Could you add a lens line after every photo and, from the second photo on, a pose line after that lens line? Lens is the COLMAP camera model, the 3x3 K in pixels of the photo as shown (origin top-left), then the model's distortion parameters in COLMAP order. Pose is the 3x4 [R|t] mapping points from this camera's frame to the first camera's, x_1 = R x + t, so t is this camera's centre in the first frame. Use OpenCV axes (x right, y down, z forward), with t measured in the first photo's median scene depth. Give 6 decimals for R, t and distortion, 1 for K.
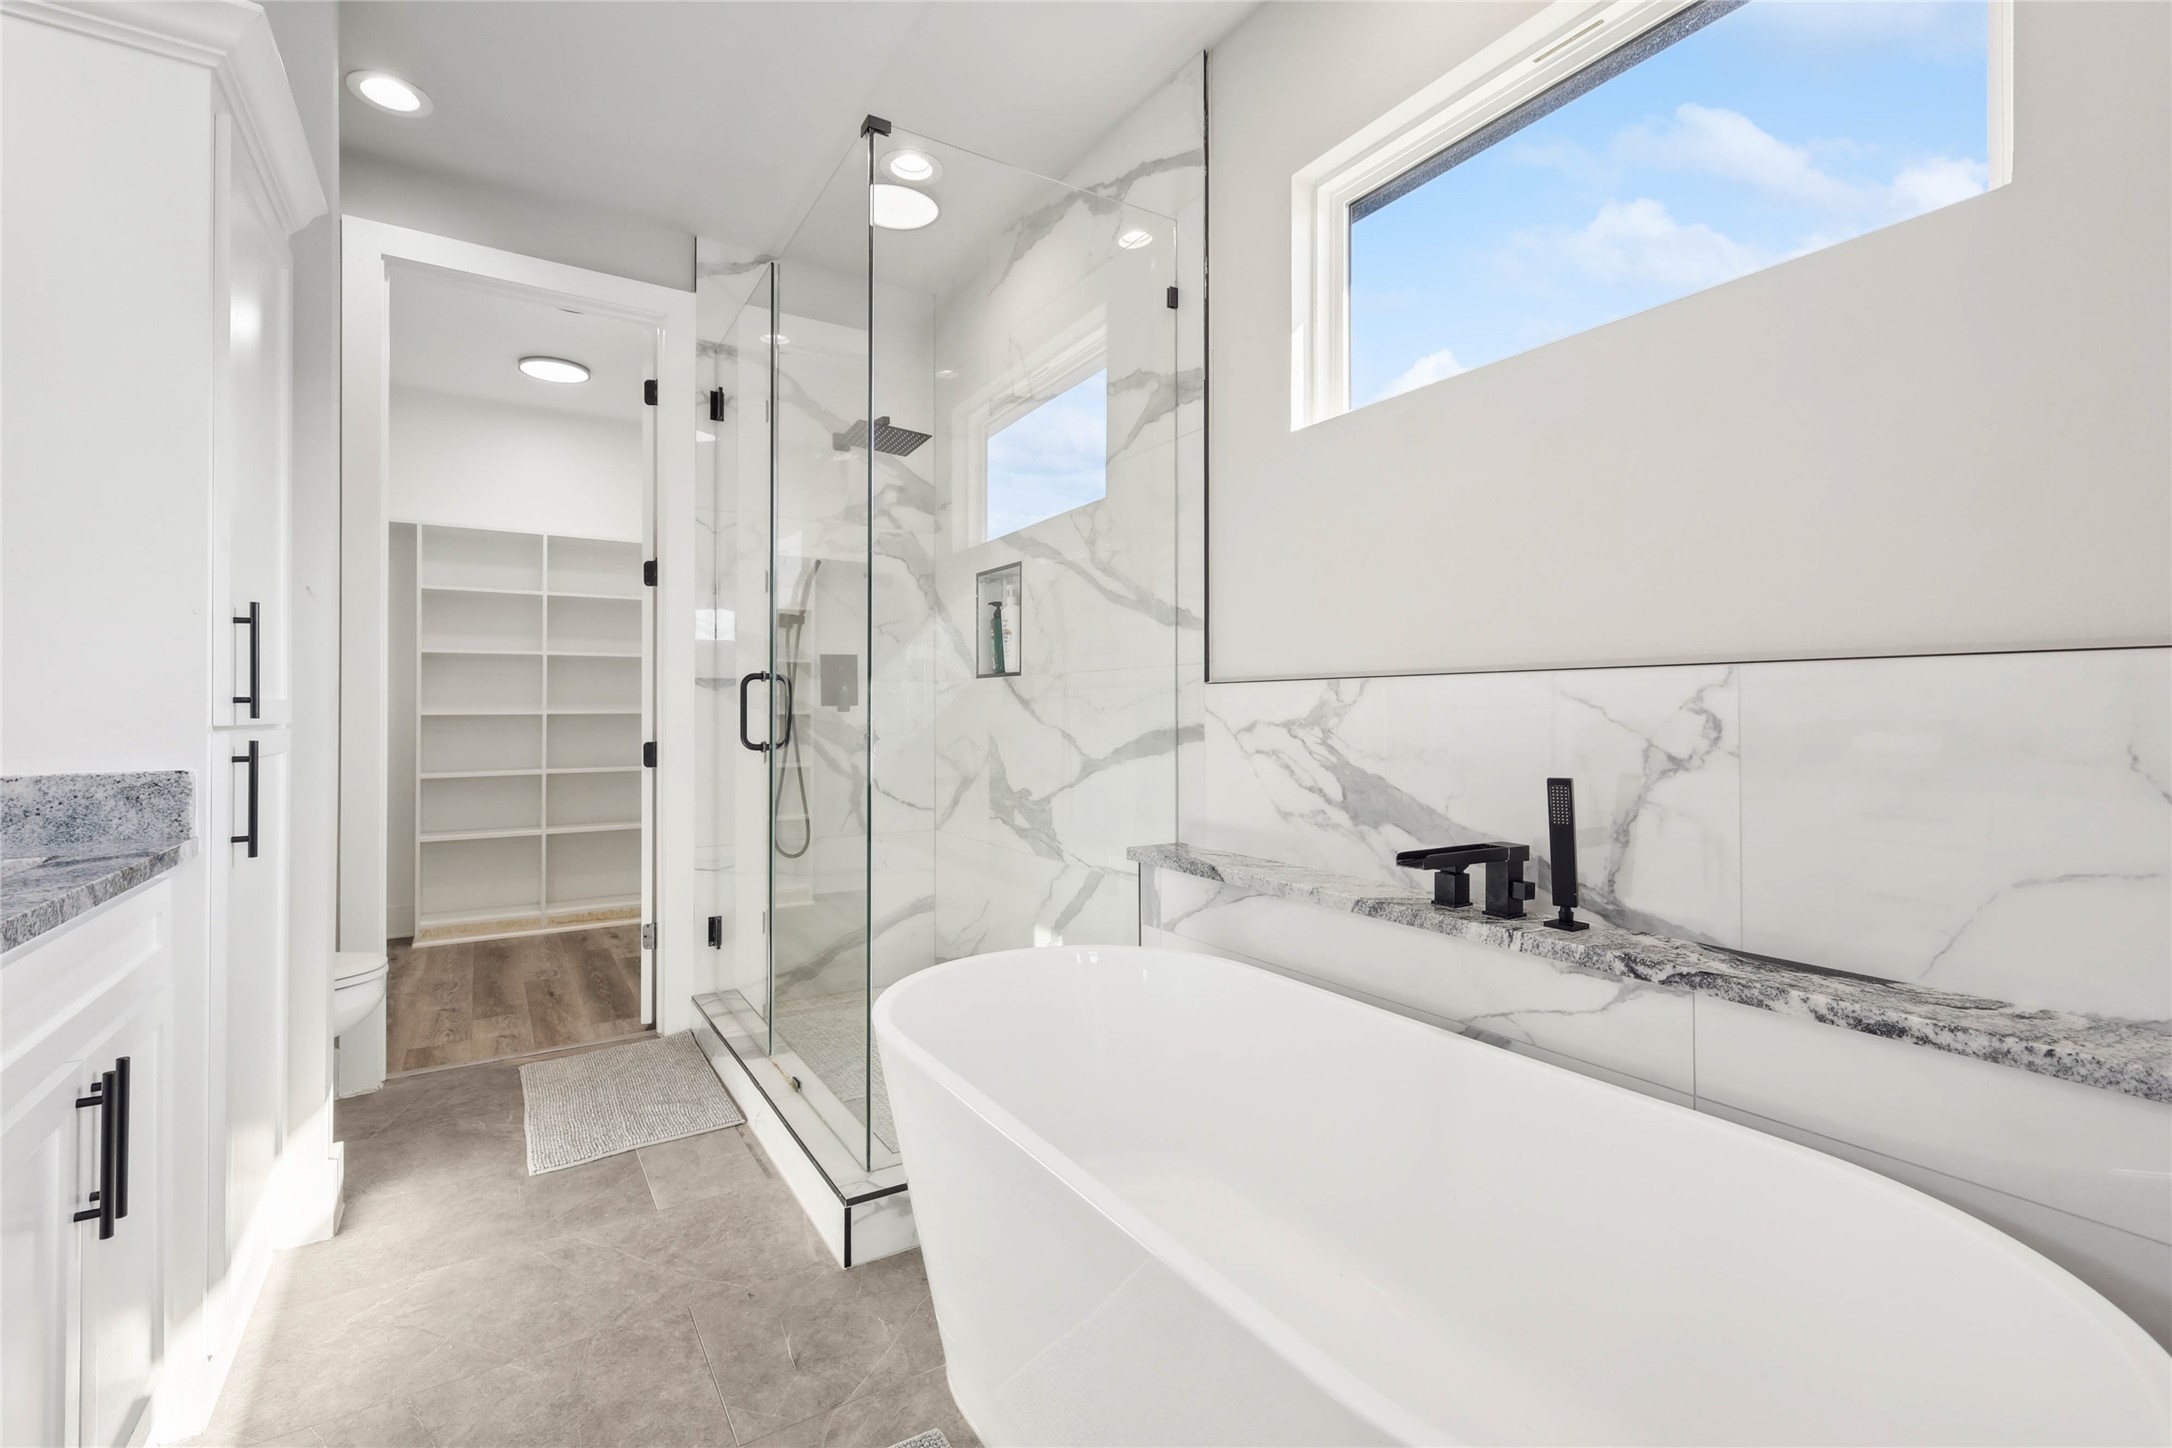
lens RADIAL K [[954.6, 0, 1080.6], [0, 954.6, 707.1], [0, 0, 1]] dist [0.004371, 0.000685]
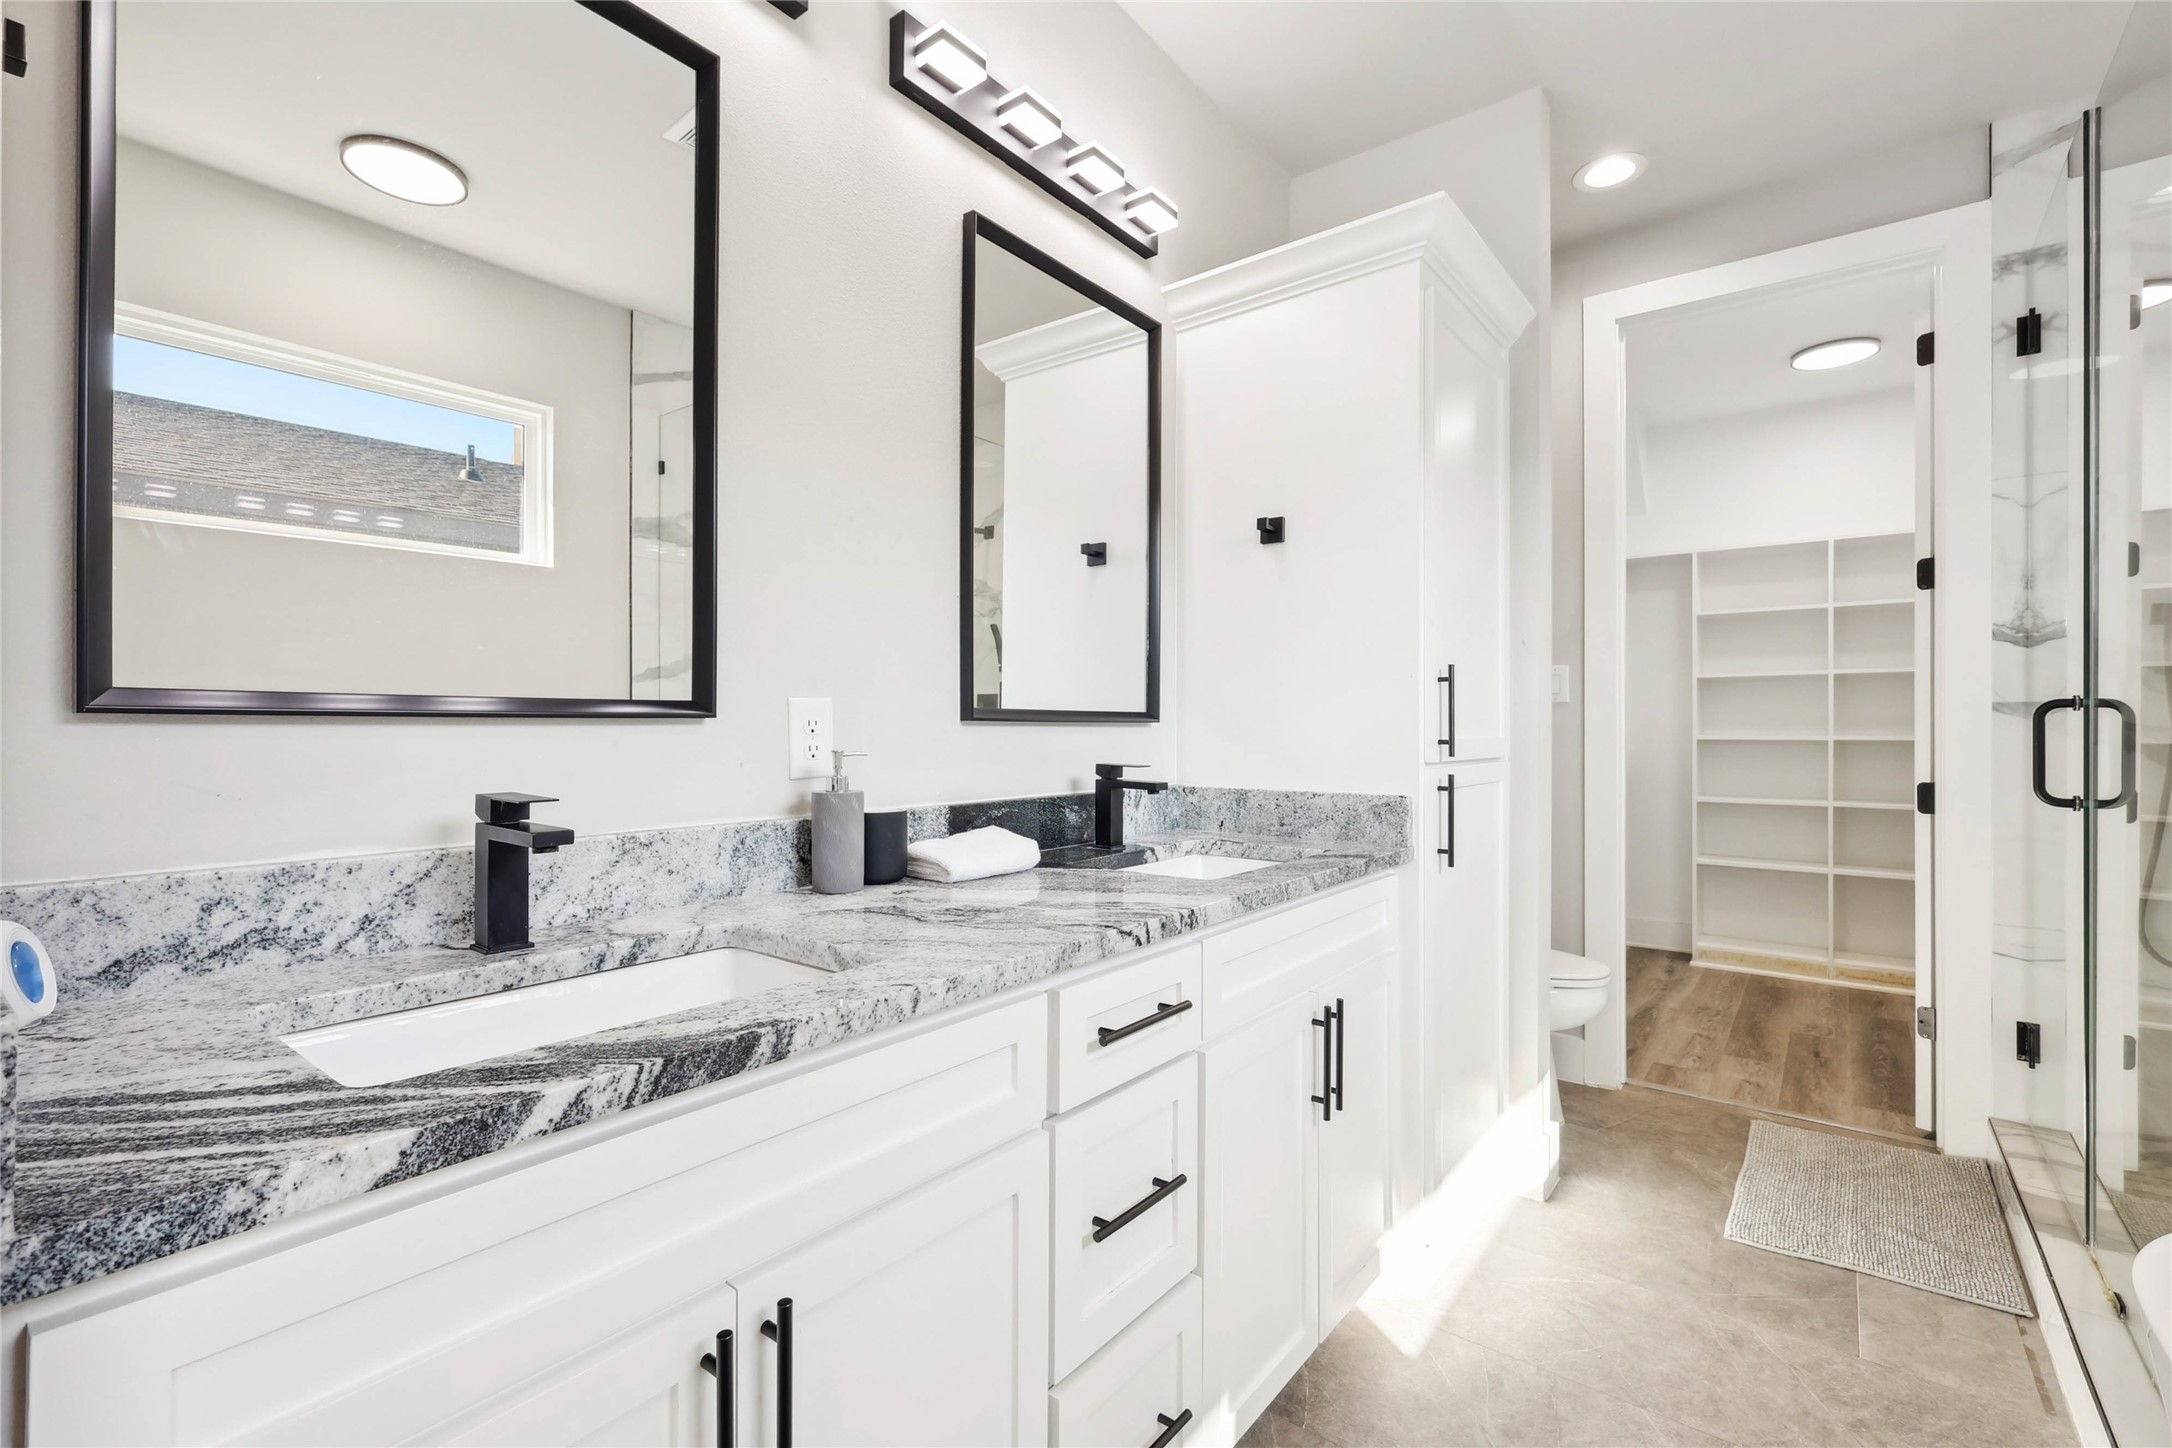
lens RADIAL K [[954.6, 0, 1084.2], [0, 954.6, 726.0], [0, 0, 1]] dist [0.004371, 0.000685]
pose [[0.337073, 0.003904, -0.941470, 0.081109], [0.001605, 0.999988, 0.004721, -0.018475], [0.941477, -0.003102, 0.337063, 0.064996]]
